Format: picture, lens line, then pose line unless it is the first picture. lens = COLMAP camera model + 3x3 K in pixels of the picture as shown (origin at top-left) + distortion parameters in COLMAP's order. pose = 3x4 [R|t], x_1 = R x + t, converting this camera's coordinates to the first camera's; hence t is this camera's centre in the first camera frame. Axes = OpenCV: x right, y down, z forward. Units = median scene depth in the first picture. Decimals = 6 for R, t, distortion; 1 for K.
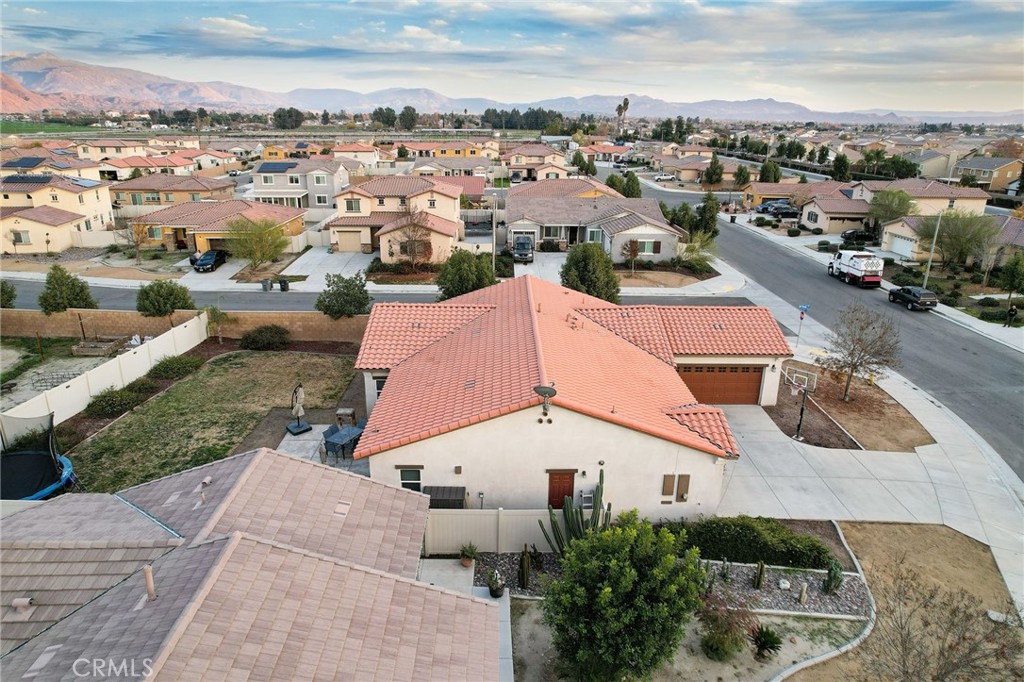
lens RADIAL K [[655.2, 0, 517.2], [0, 655.2, 342.4], [0, 0, 1]] dist [-0.074262, 0.069681]
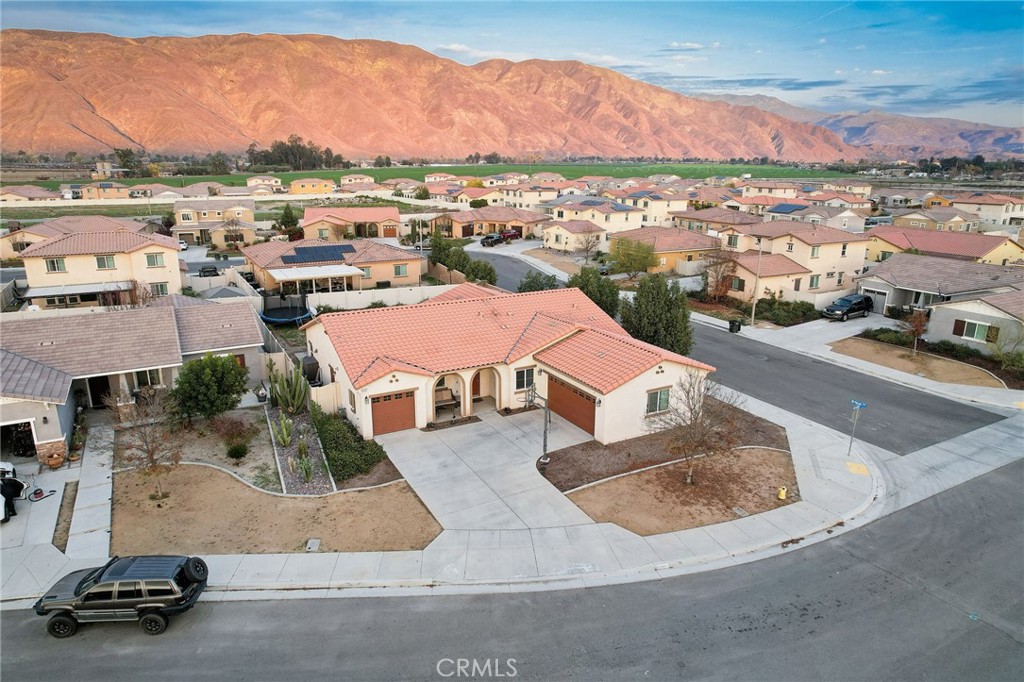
lens RADIAL K [[655.2, 0, 517.2], [0, 655.2, 342.4], [0, 0, 1]] dist [-0.074262, 0.069681]
pose [[0.474337, 0.228716, -0.850114, 0.543084], [-0.286789, 0.953130, 0.096412, -0.050776], [0.832320, 0.198072, 0.517698, 0.172102]]
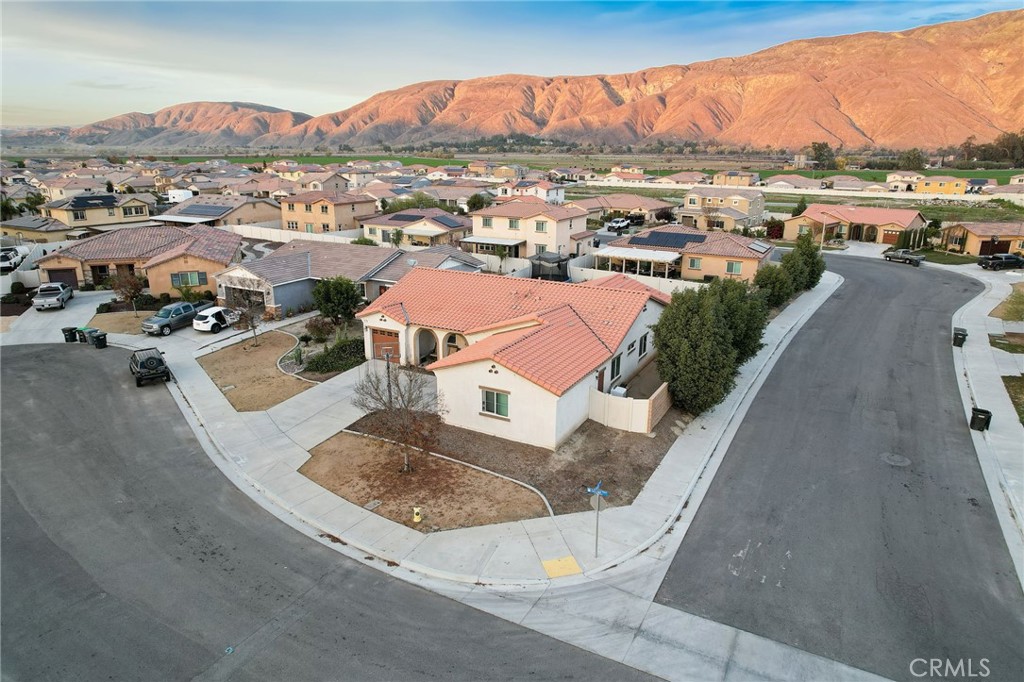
lens RADIAL K [[655.7, 0, 517.3], [0, 655.7, 343.8], [0, 0, 1]] dist [-0.073046, 0.067964]
pose [[-0.494116, 0.234309, -0.837226, 0.553923], [-0.294944, 0.860711, 0.414952, -0.221019], [0.817837, 0.451969, -0.356183, 0.675161]]
